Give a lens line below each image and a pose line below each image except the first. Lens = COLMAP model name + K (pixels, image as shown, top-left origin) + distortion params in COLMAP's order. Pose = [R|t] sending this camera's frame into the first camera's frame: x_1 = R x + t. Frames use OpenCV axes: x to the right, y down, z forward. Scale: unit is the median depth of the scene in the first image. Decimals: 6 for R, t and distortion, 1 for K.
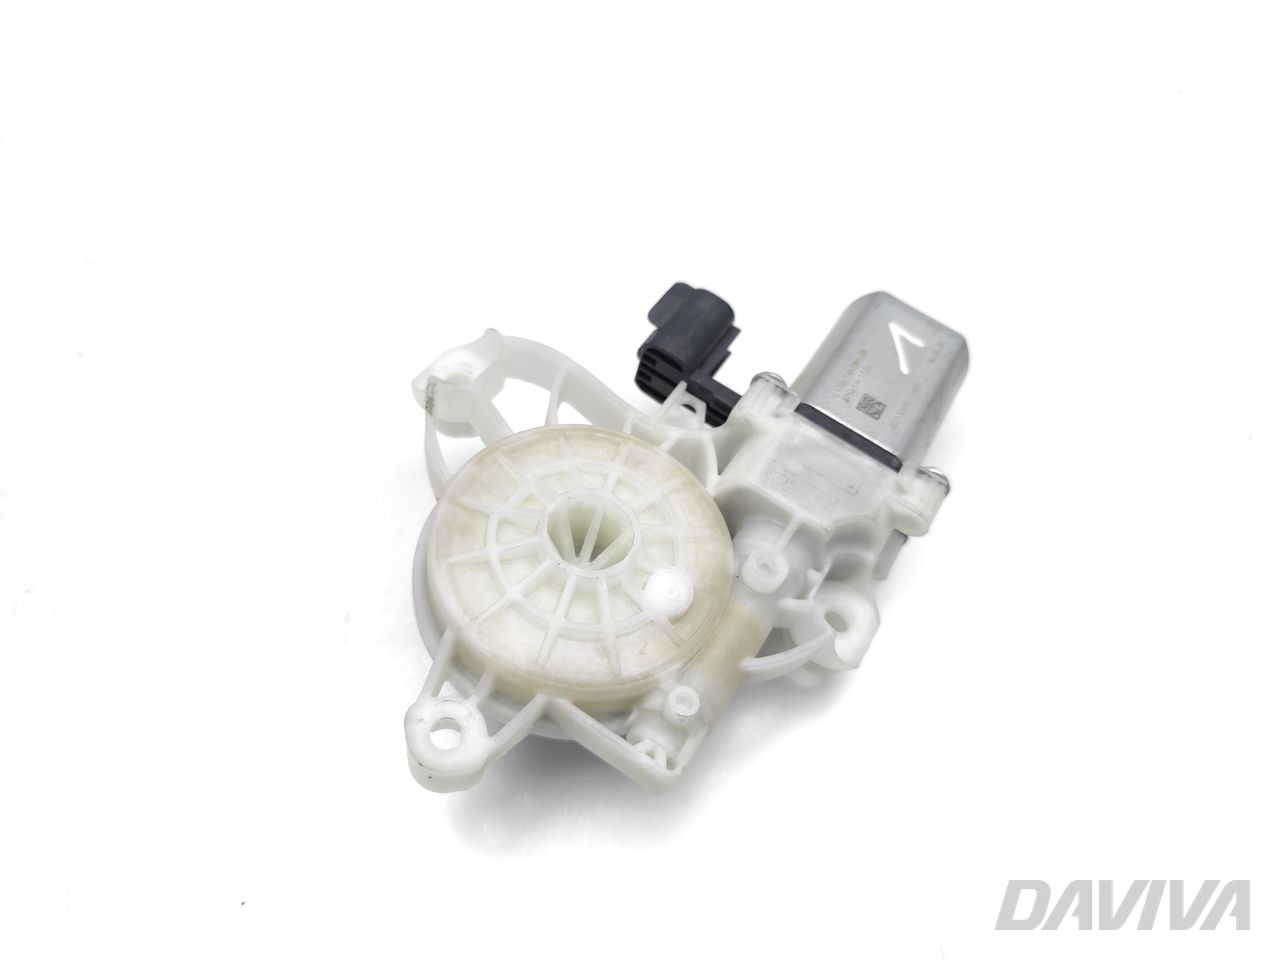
lens RADIAL K [[910.1, 0, 640.0], [0, 910.1, 480.0], [0, 0, 1]] dist [0.000215, 0.000312]
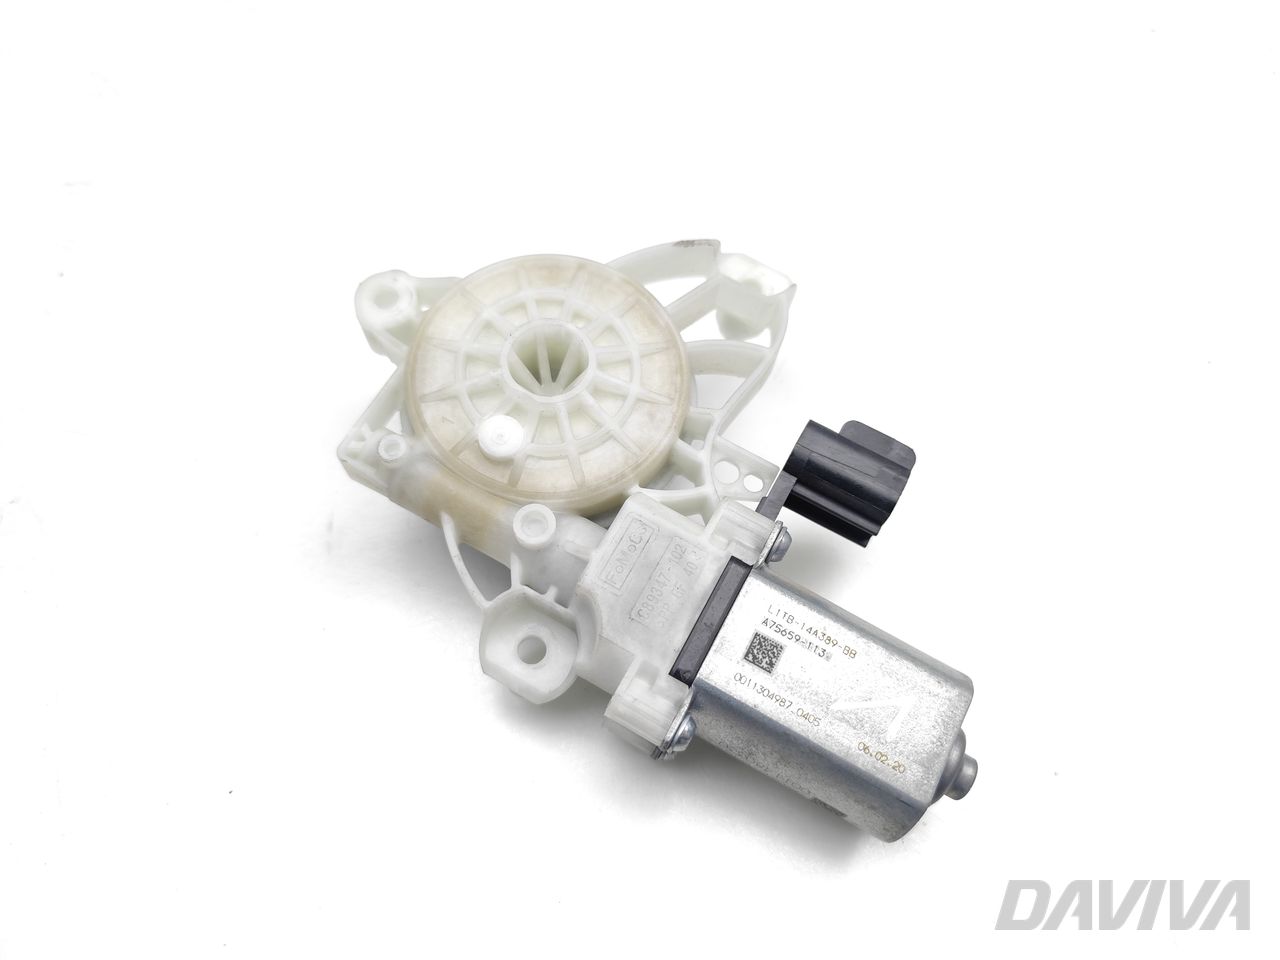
lens RADIAL K [[910.1, 0, 640.0], [0, 910.1, 480.0], [0, 0, 1]] dist [0.000215, 0.000312]
pose [[0.057963, 0.836453, -0.544966, 0.598684], [-0.861962, 0.317328, 0.395379, -0.379796], [0.503649, 0.446822, 0.739384, 0.285679]]
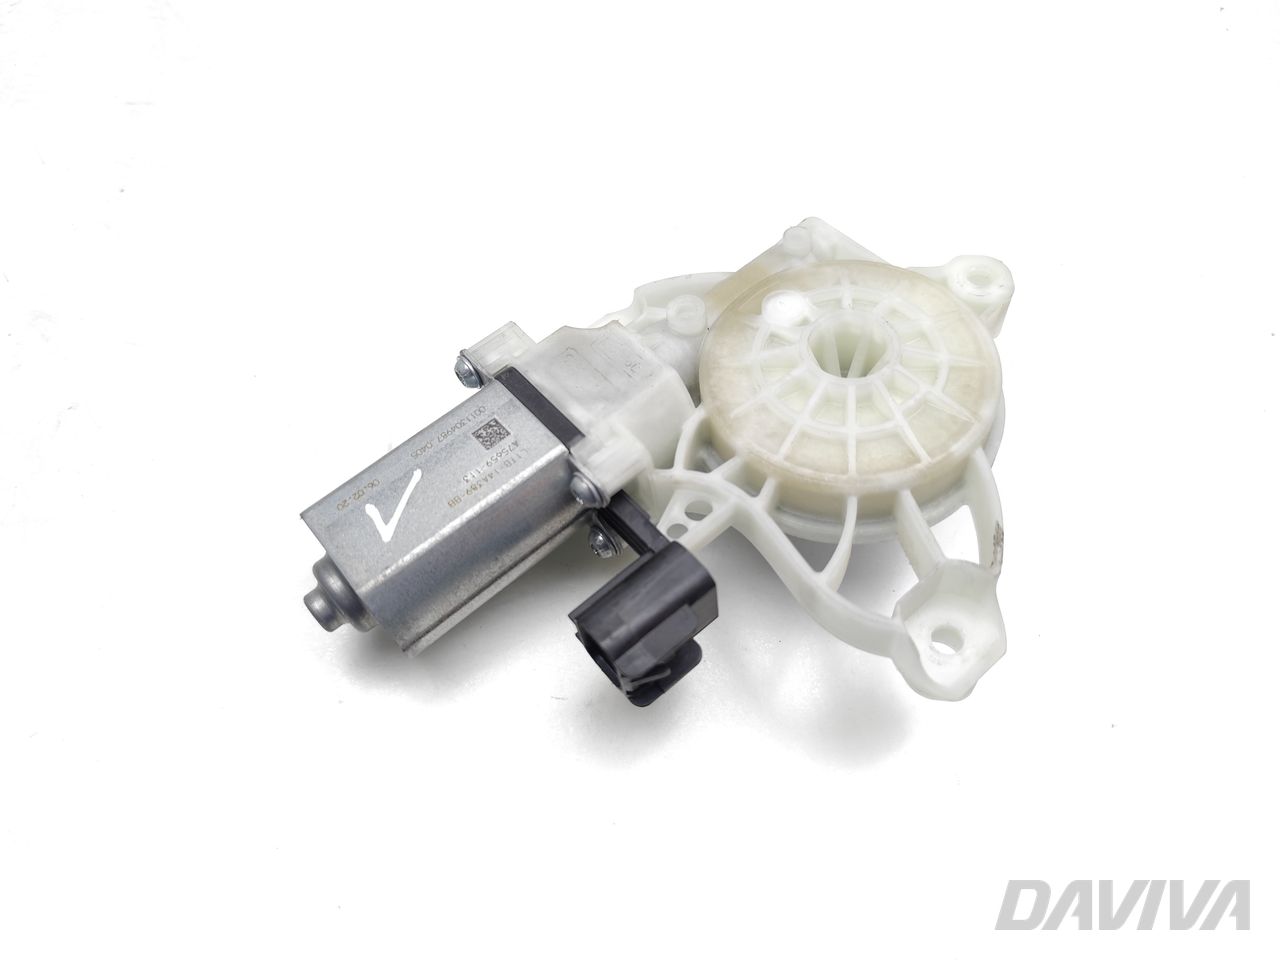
lens RADIAL K [[910.1, 0, 640.0], [0, 910.1, 480.0], [0, 0, 1]] dist [0.000215, 0.000312]
pose [[-0.945355, -0.312615, 0.092610, 0.025498], [0.221031, -0.405669, 0.886892, -0.894652], [-0.239687, 0.858898, 0.452598, 0.644878]]
